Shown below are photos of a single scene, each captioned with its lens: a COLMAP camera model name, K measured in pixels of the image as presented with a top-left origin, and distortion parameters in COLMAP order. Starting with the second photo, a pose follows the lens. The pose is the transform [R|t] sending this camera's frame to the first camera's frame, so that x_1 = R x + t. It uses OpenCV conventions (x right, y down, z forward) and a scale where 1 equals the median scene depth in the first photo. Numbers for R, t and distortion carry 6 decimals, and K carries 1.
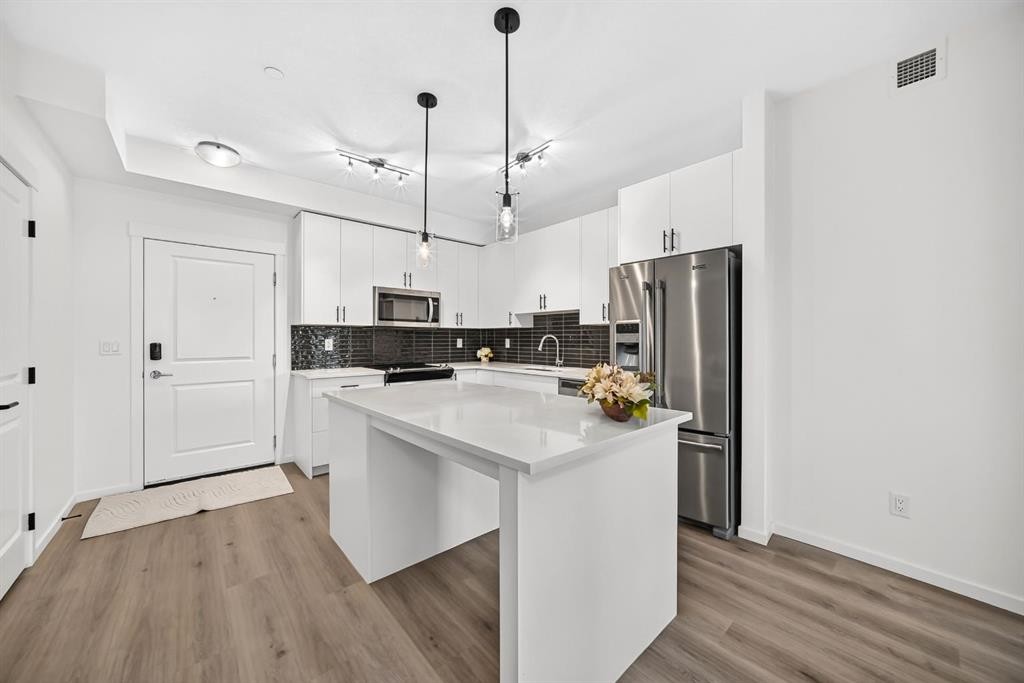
lens RADIAL K [[371.0, 0, 517.6], [0, 371.0, 341.0], [0, 0, 1]] dist [-0.018413, 0.004119]
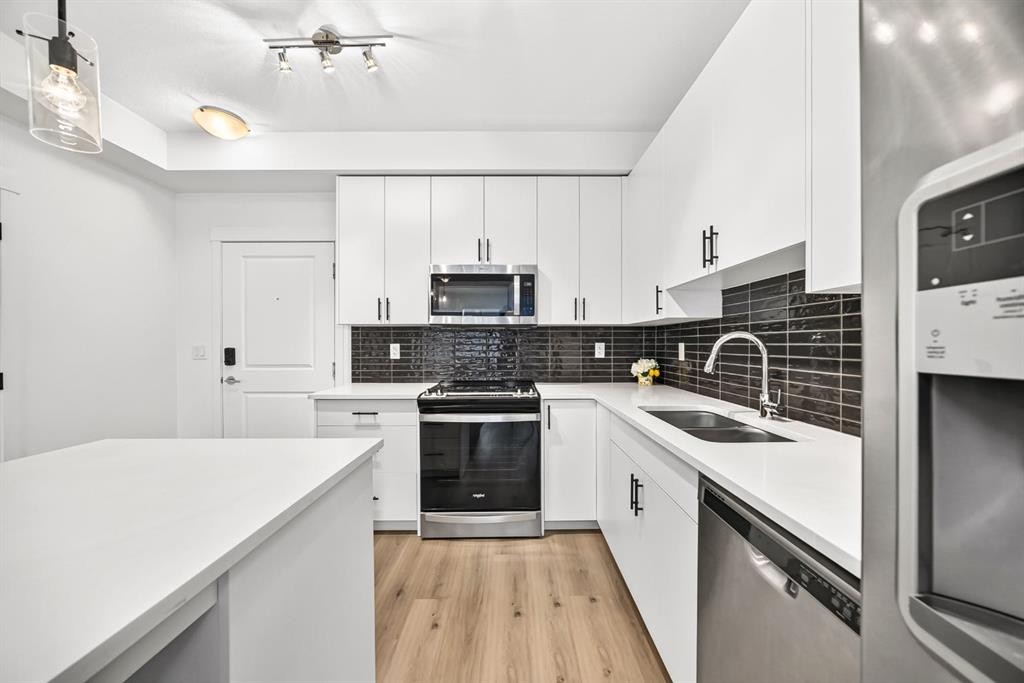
lens RADIAL K [[371.0, 0, 515.6], [0, 371.0, 347.4], [0, 0, 1]] dist [-0.018413, 0.004119]
pose [[0.748026, 0.005013, -0.663651, 0.188678], [-0.002296, 0.999985, 0.004966, -0.002452], [0.663666, -0.002191, 0.748026, 0.631317]]
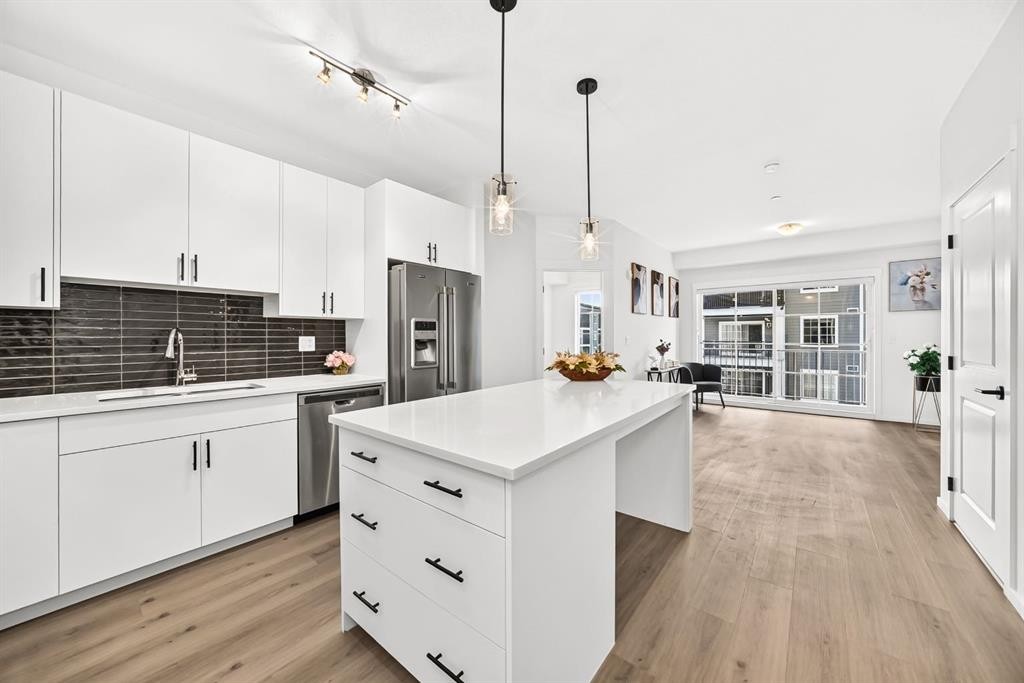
lens RADIAL K [[371.0, 0, 511.7], [0, 371.0, 337.4], [0, 0, 1]] dist [-0.018413, 0.004119]
pose [[-0.149426, -0.002566, 0.988770, -0.579974], [0.006450, 0.999973, 0.003570, -0.002157], [-0.988752, 0.006911, -0.149406, 0.669594]]
